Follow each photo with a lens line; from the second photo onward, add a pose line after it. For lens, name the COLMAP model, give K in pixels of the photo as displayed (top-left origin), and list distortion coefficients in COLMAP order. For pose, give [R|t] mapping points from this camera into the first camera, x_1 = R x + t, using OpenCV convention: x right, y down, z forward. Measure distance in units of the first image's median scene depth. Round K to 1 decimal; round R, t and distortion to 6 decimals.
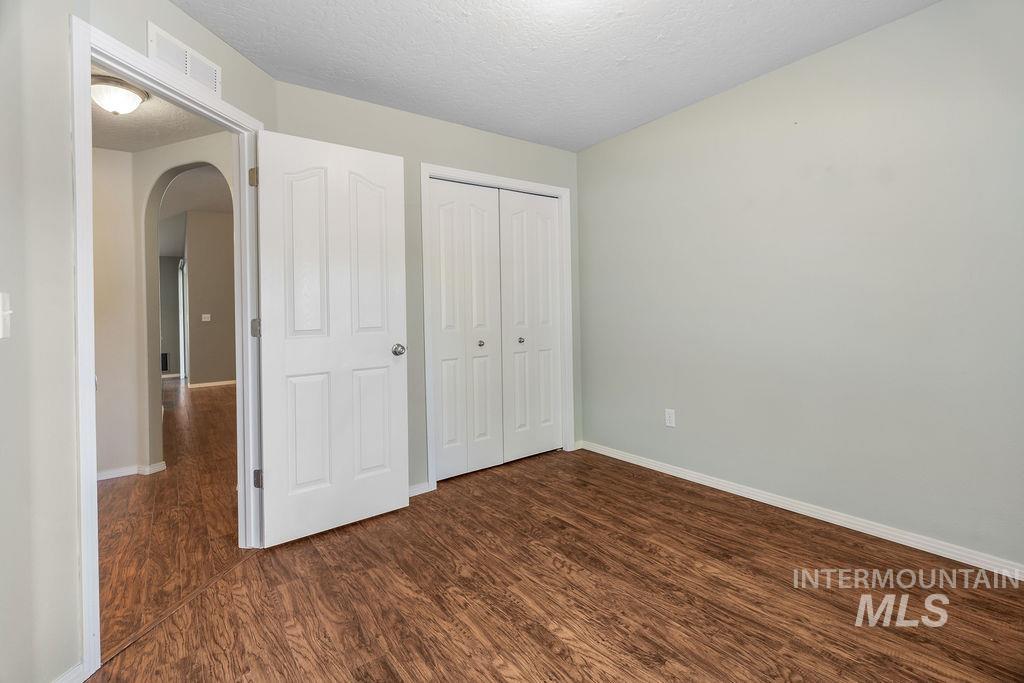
lens RADIAL K [[462.8, 0, 512.9], [0, 462.8, 329.3], [0, 0, 1]] dist [0.001601, 0.000453]
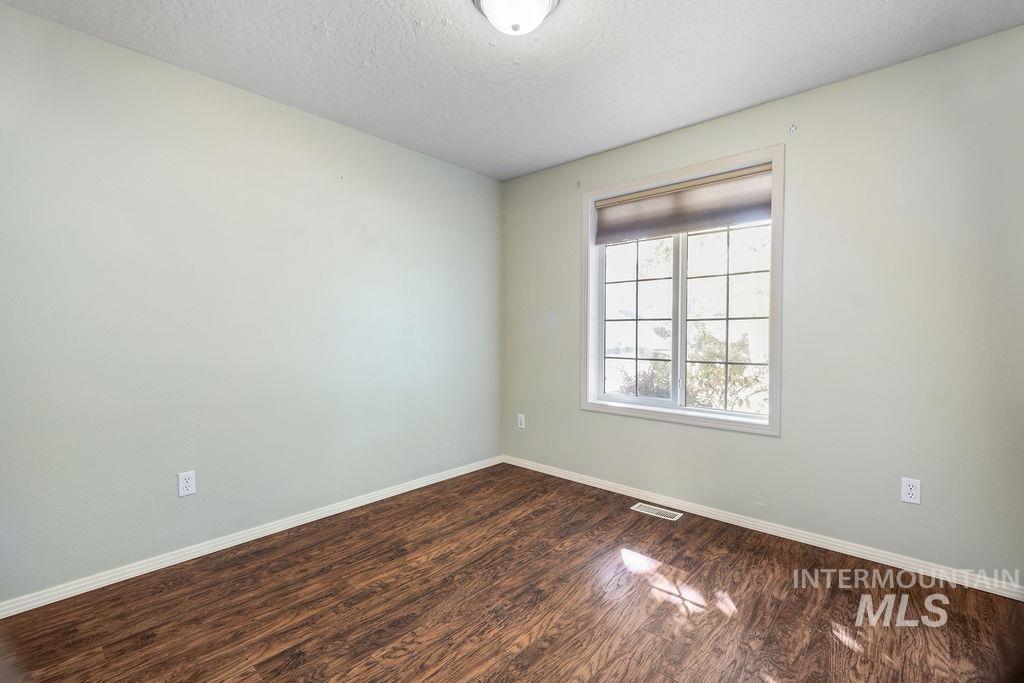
lens RADIAL K [[462.8, 0, 512.9], [0, 462.8, 329.3], [0, 0, 1]] dist [0.001601, 0.000453]
pose [[-0.199134, 0.030607, 0.979494, -0.716205], [0.042049, 0.998858, -0.022664, -0.014422], [-0.979070, 0.036673, -0.200194, 0.935018]]
